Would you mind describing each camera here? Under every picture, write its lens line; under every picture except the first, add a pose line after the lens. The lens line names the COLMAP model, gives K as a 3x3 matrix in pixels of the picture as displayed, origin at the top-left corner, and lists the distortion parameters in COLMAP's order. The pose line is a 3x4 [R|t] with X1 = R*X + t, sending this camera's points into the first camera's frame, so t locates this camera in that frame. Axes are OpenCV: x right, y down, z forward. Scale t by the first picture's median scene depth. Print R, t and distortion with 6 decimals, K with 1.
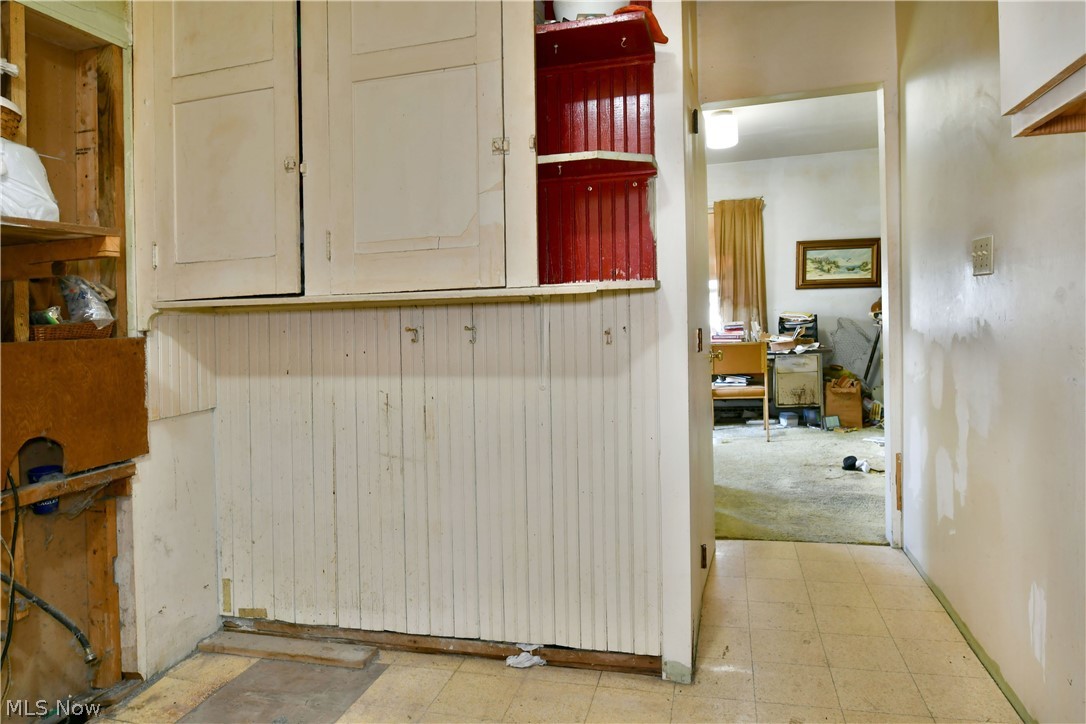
lens RADIAL K [[674.6, 0, 542.4], [0, 674.6, 355.7], [0, 0, 1]] dist [-0.001410, -0.004833]
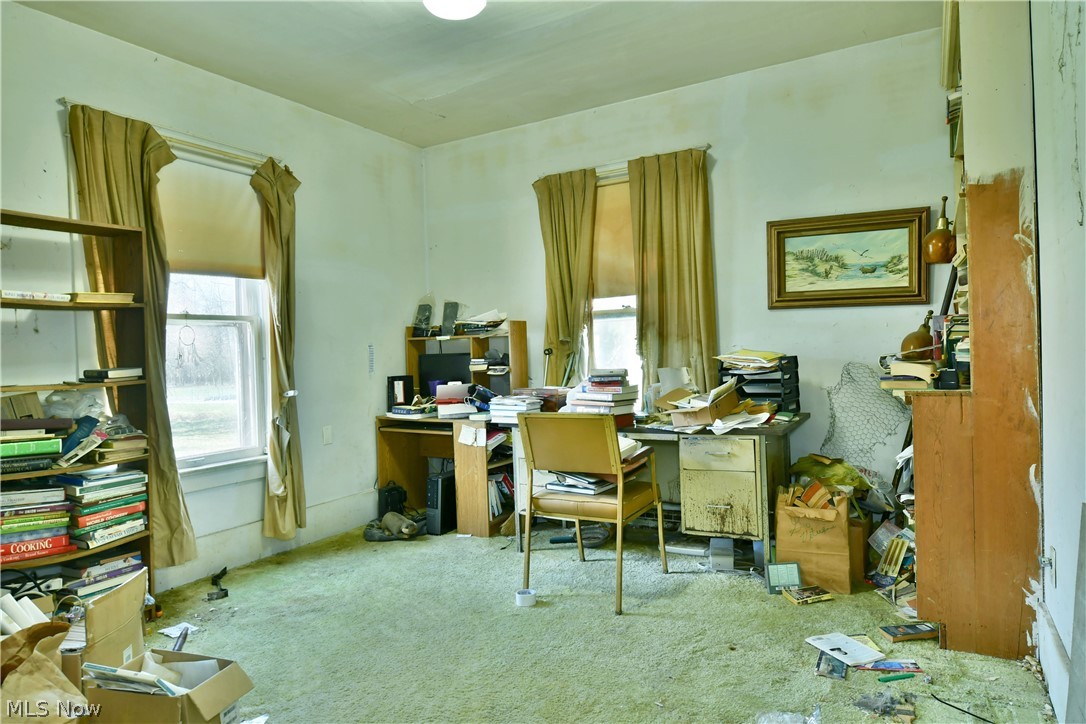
lens RADIAL K [[674.6, 0, 544.5], [0, 674.6, 368.2], [0, 0, 1]] dist [-0.001410, -0.004833]
pose [[0.968401, 0.017152, -0.248808, 0.347139], [-0.021195, 0.999683, -0.013582, -0.039830], [0.248496, 0.018426, 0.968458, 0.432980]]
